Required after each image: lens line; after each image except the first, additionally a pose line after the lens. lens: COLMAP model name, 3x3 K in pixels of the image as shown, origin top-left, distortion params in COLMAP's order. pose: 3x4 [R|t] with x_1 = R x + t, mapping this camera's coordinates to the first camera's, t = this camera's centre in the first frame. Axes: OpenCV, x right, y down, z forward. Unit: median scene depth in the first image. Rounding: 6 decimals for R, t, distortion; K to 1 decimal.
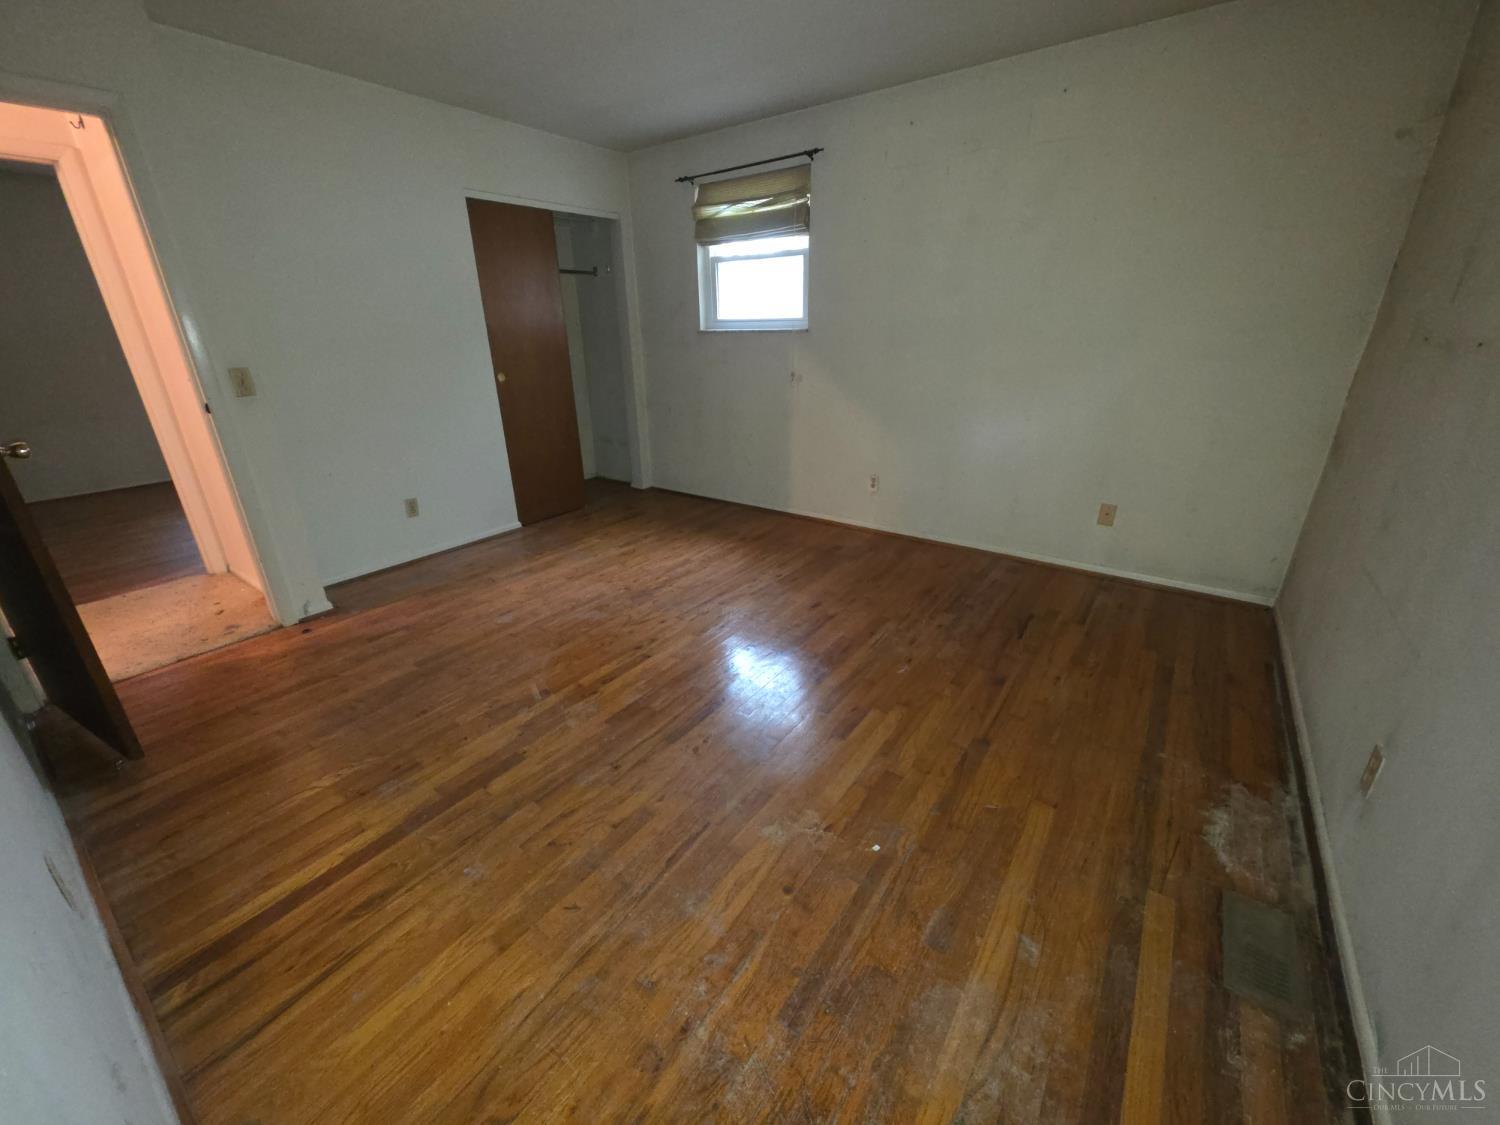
lens RADIAL K [[596.2, 0, 747.6], [0, 596.2, 560.7], [0, 0, 1]] dist [0.000783, 0.000116]
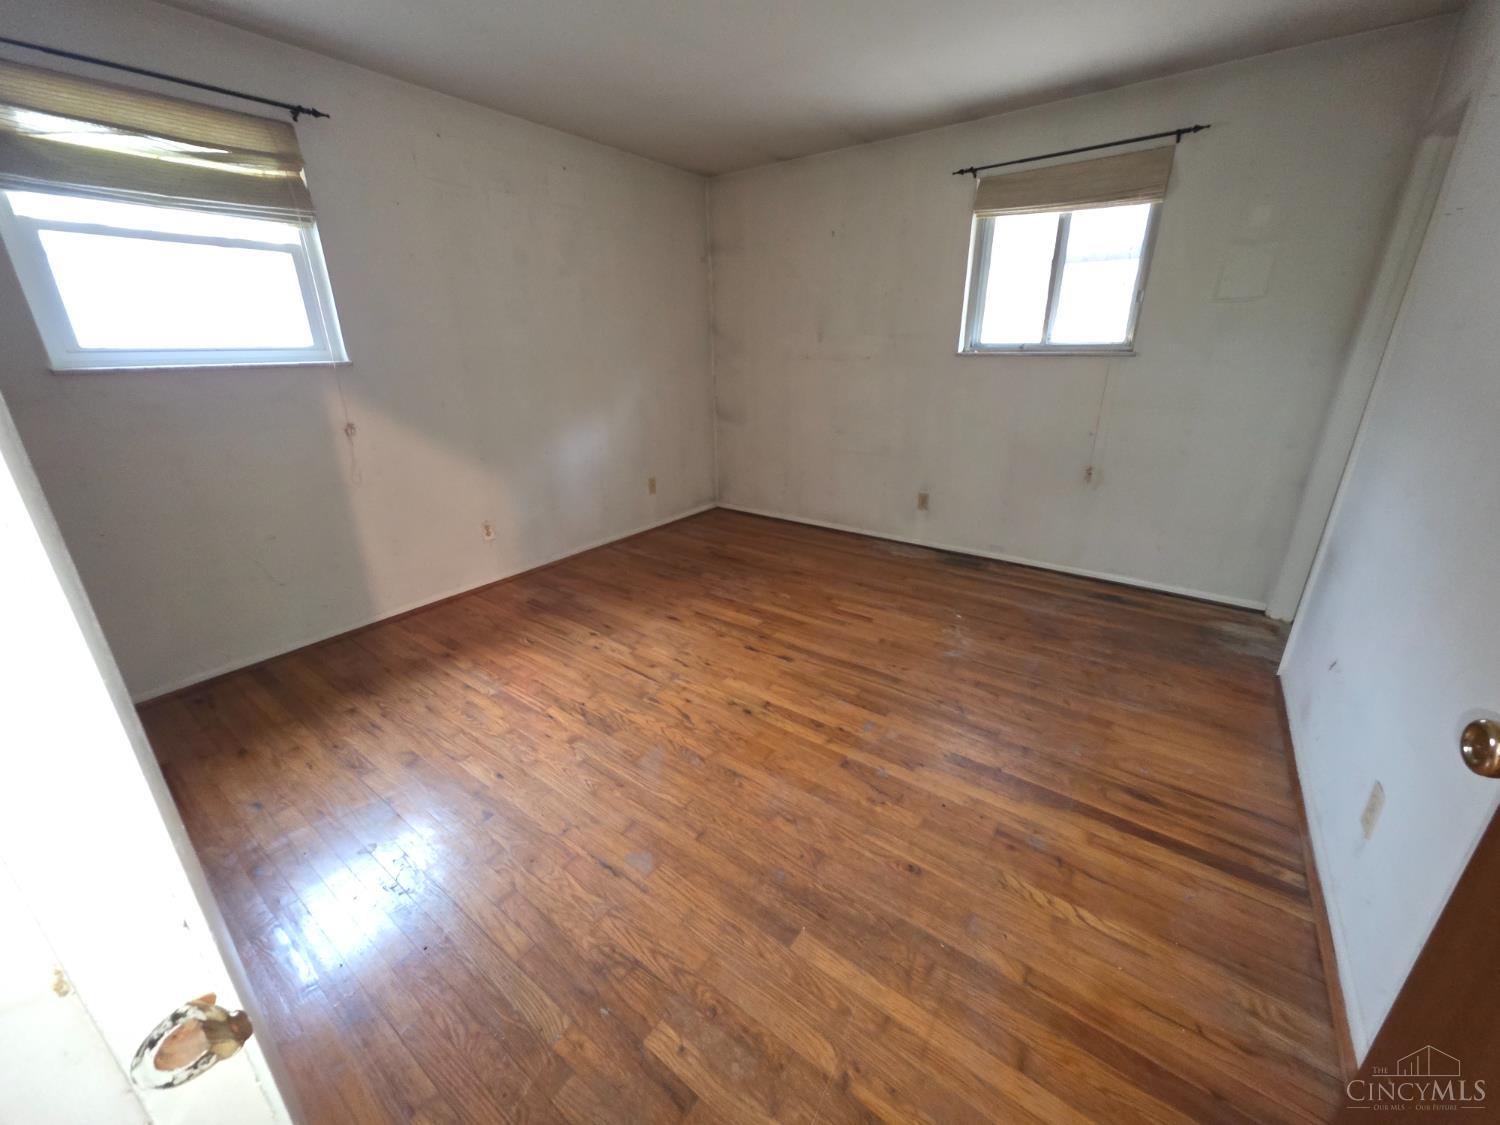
lens RADIAL K [[596.2, 0, 747.6], [0, 596.2, 560.7], [0, 0, 1]] dist [0.000783, 0.000116]
pose [[-0.003795, -0.329620, 0.944106, -0.931394], [0.378505, 0.873396, 0.306455, -0.315786], [-0.925592, 0.358511, 0.121448, 0.806371]]
